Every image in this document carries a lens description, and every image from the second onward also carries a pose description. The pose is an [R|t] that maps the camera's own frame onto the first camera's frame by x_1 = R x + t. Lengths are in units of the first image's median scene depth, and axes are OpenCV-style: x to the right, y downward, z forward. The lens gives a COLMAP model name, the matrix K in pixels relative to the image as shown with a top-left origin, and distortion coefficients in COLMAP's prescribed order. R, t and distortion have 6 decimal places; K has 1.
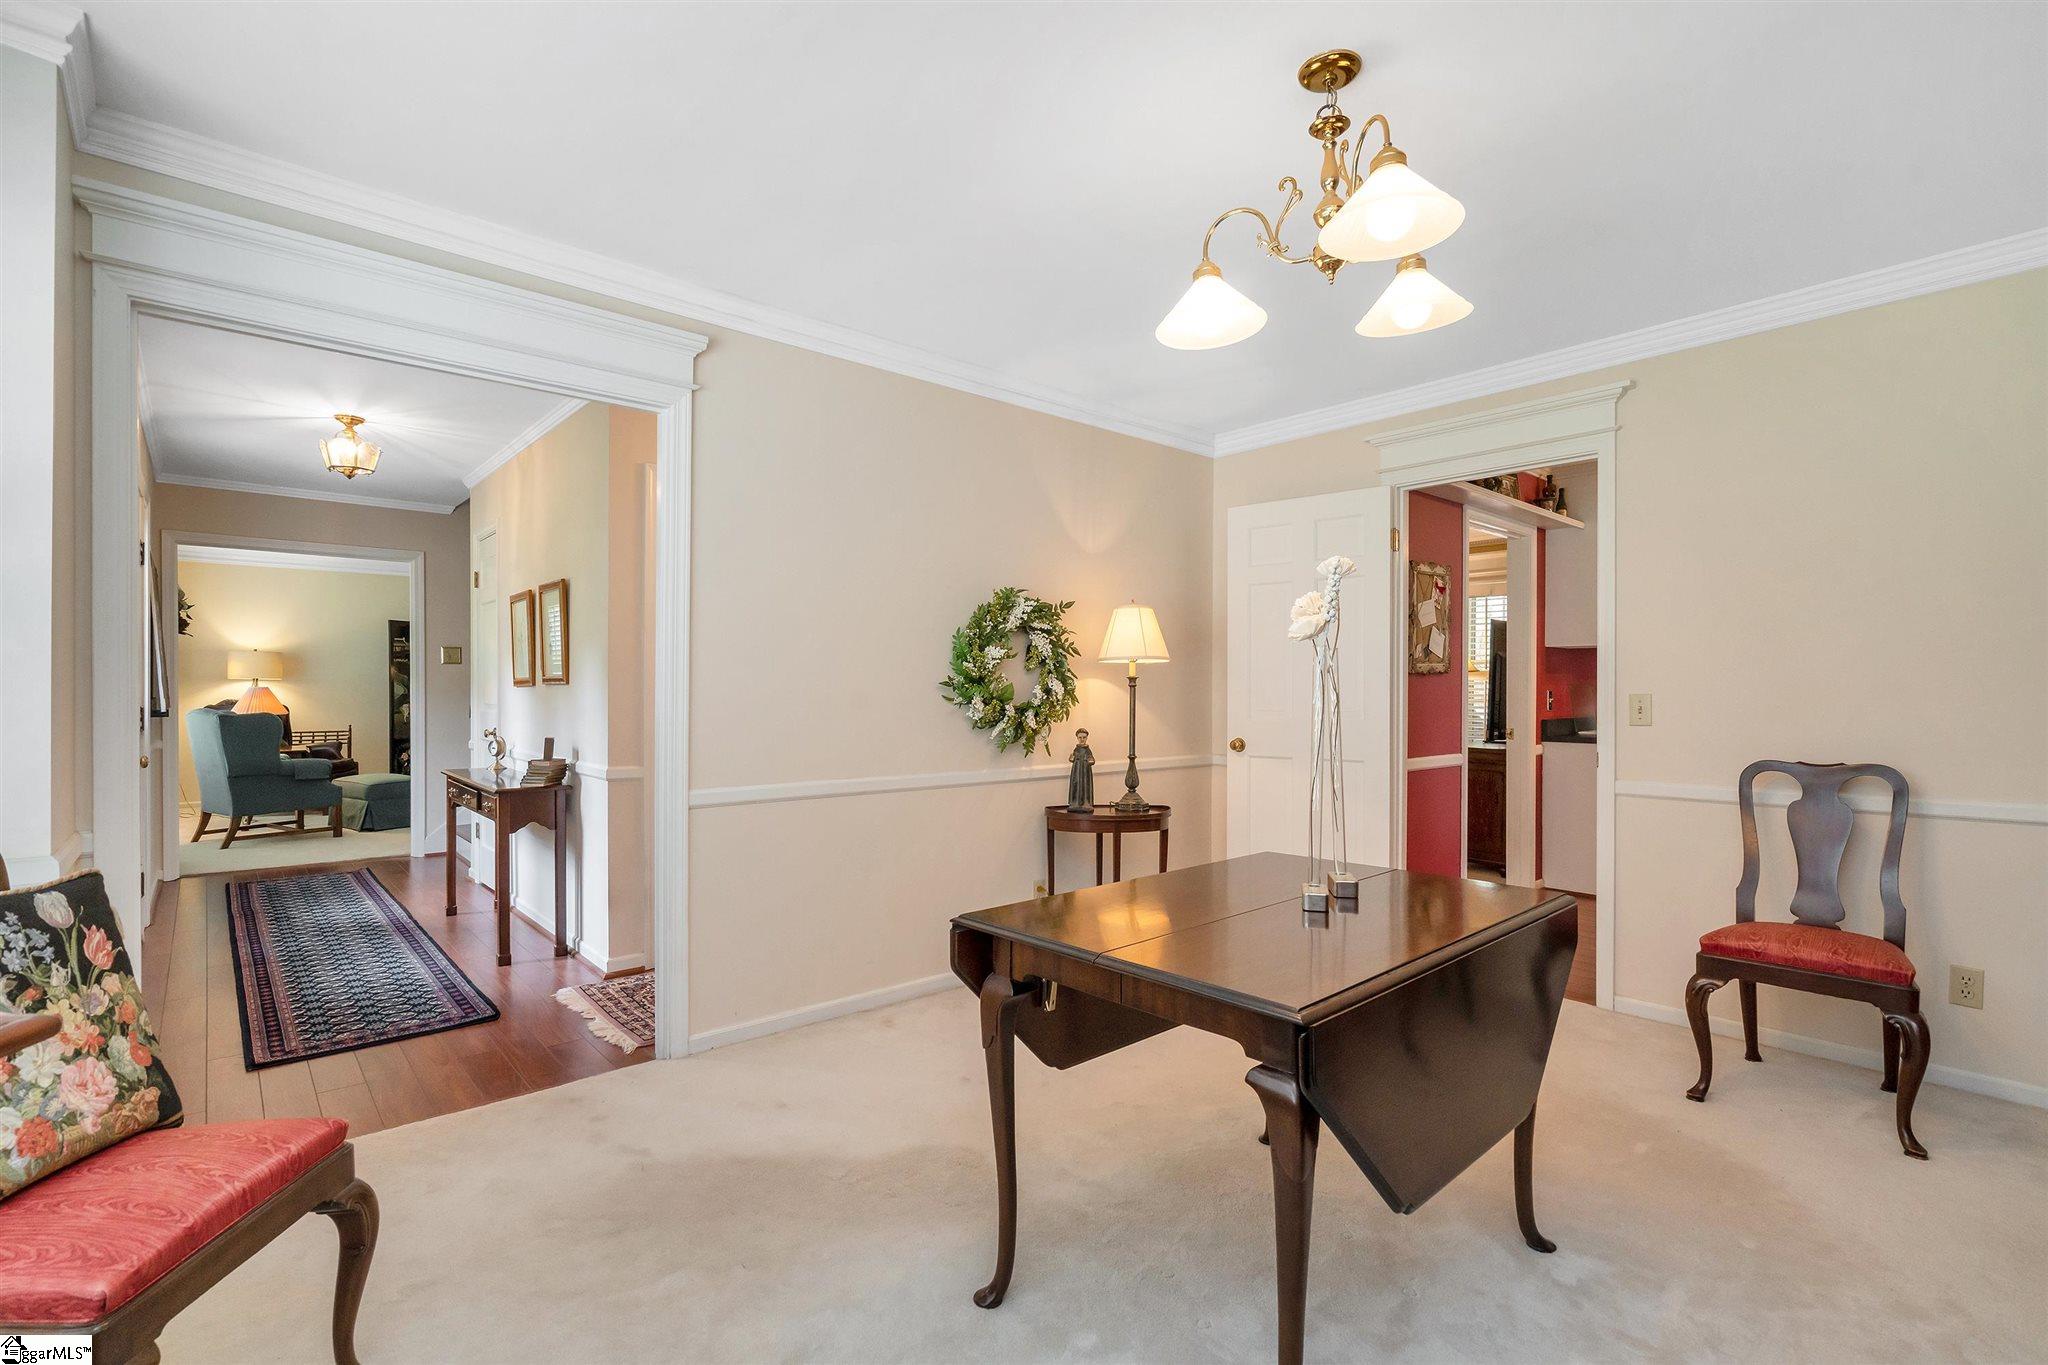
lens RADIAL K [[962.7, 0, 1014.0], [0, 962.7, 693.5], [0, 0, 1]] dist [-0.001110, 0.000612]
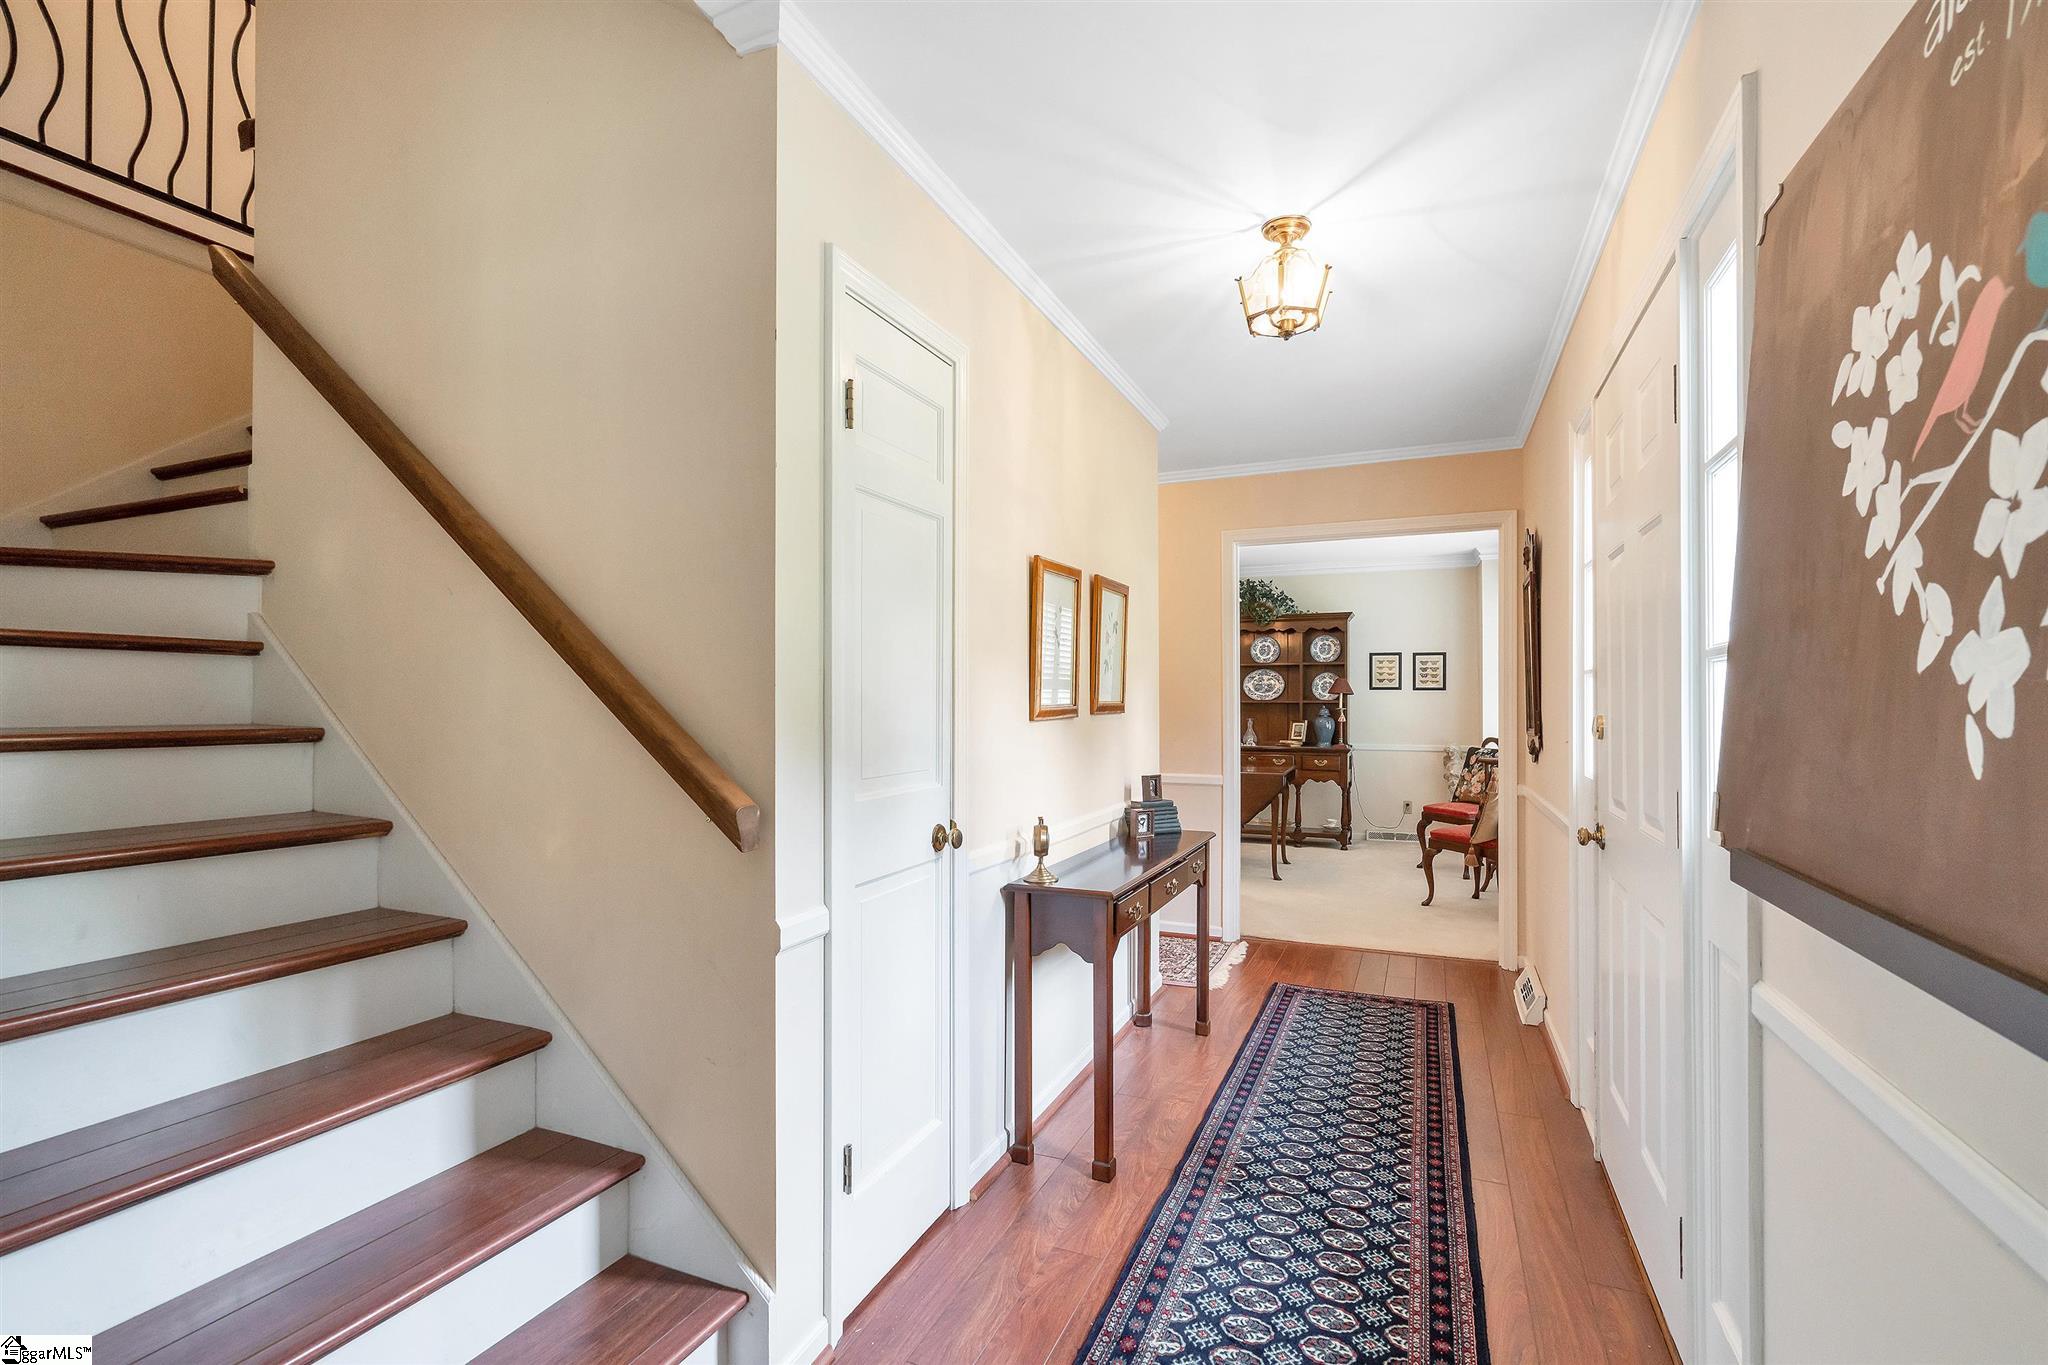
lens RADIAL K [[962.7, 0, 1021.7], [0, 962.7, 697.5], [0, 0, 1]] dist [-0.001110, 0.000612]
pose [[-0.455703, 0.001835, 0.890130, -0.727601], [0.007167, 0.999973, 0.001608, -0.015815], [-0.890103, 0.007112, -0.455704, 0.908227]]
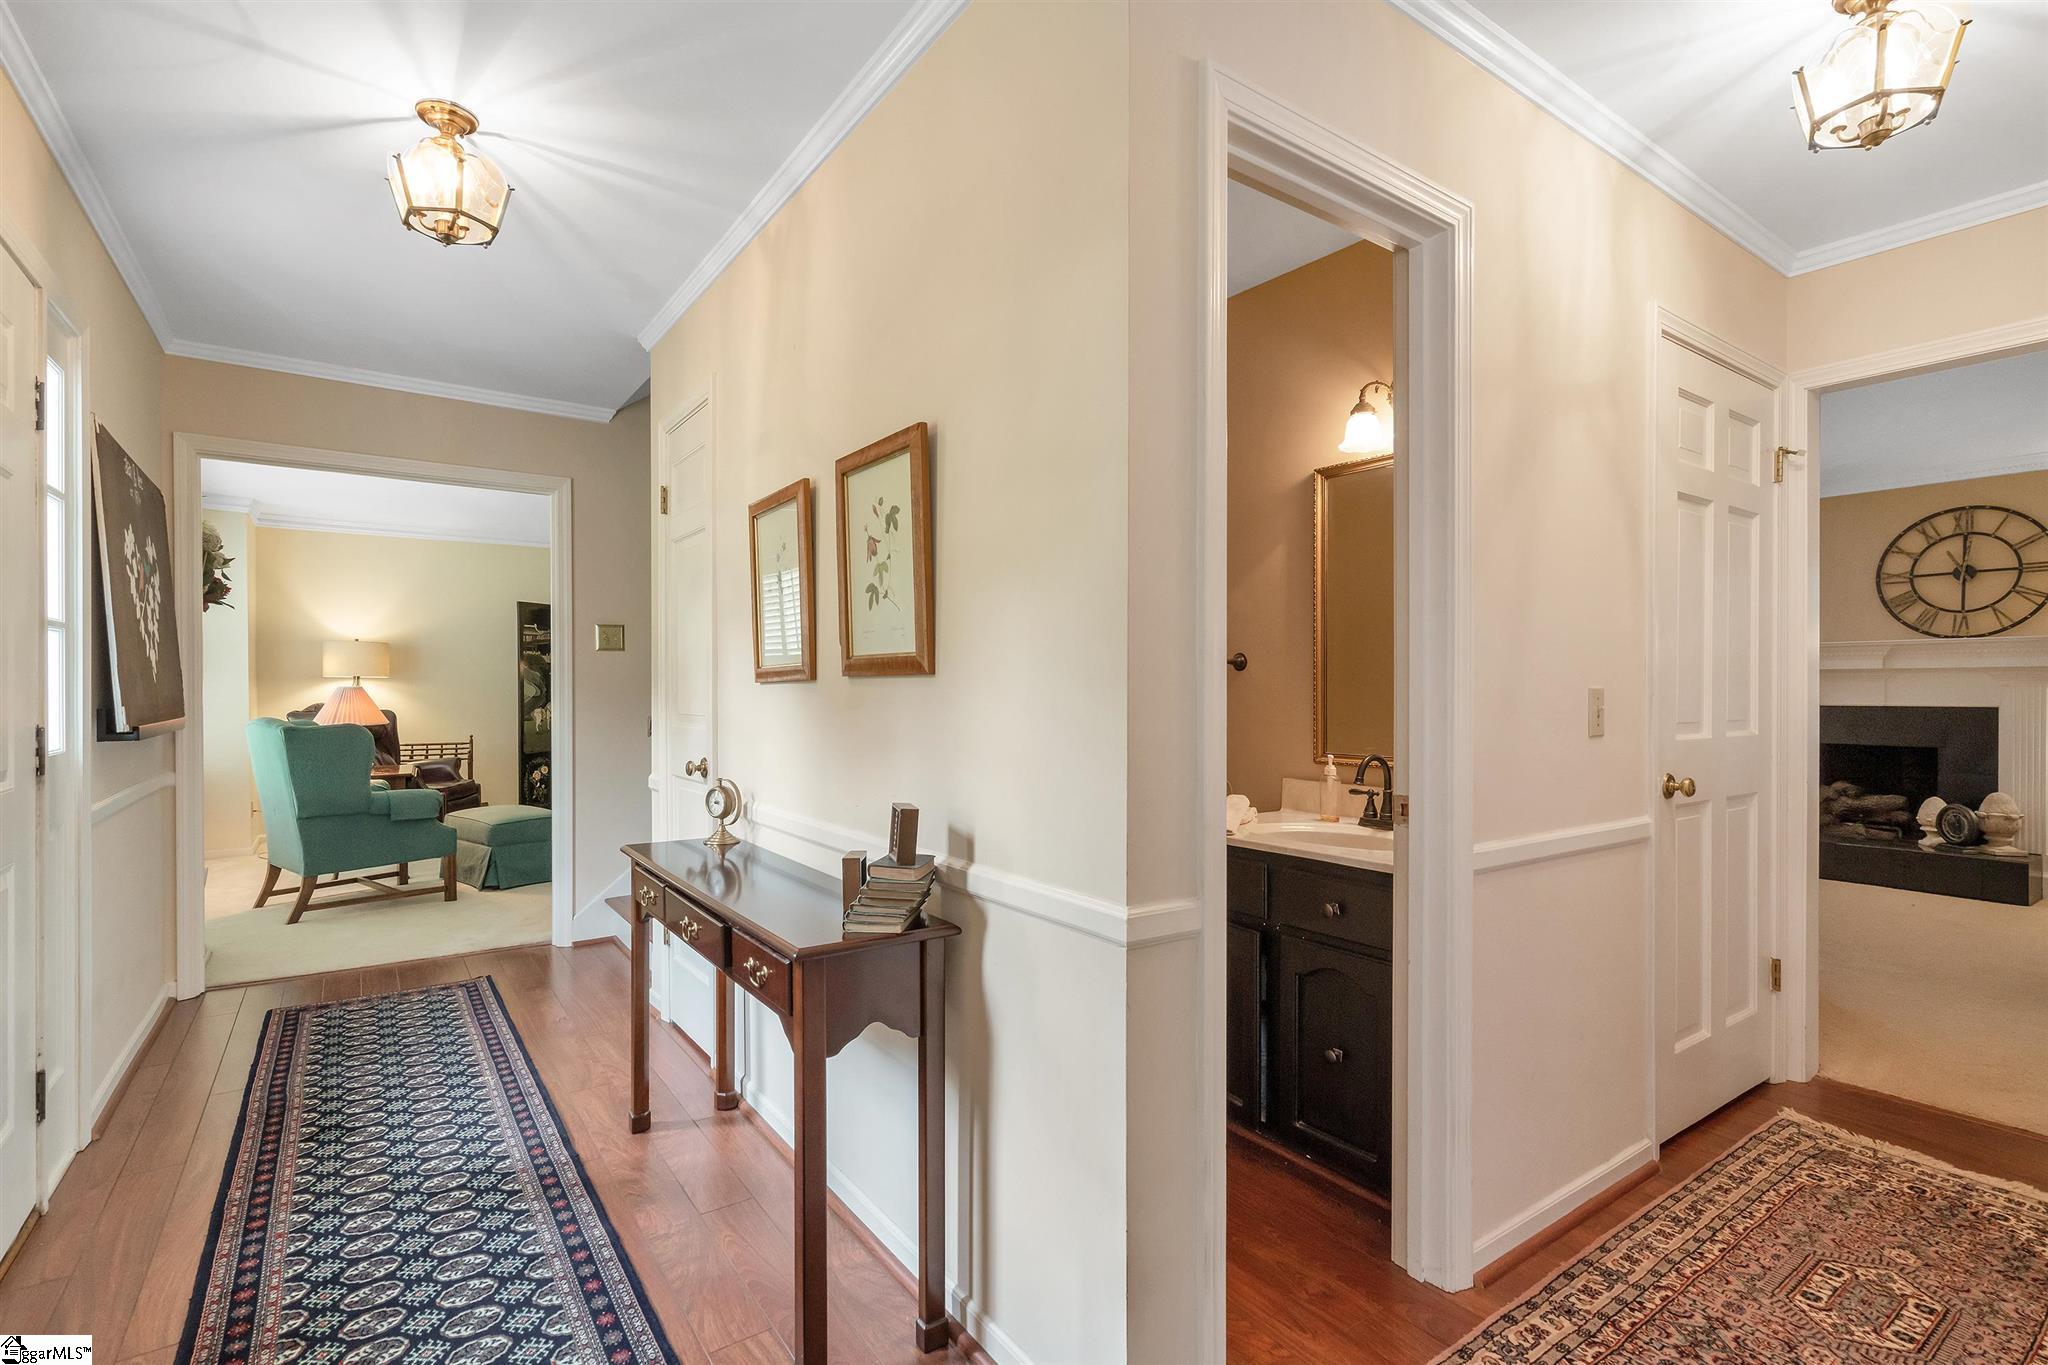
lens RADIAL K [[962.7, 0, 1017.8], [0, 962.7, 690.3], [0, 0, 1]] dist [-0.001110, 0.000612]
pose [[0.995544, -0.001649, -0.094280, -0.240193], [0.001297, 0.999992, -0.003792, -0.000947], [0.094286, 0.003652, 0.995538, 0.363299]]
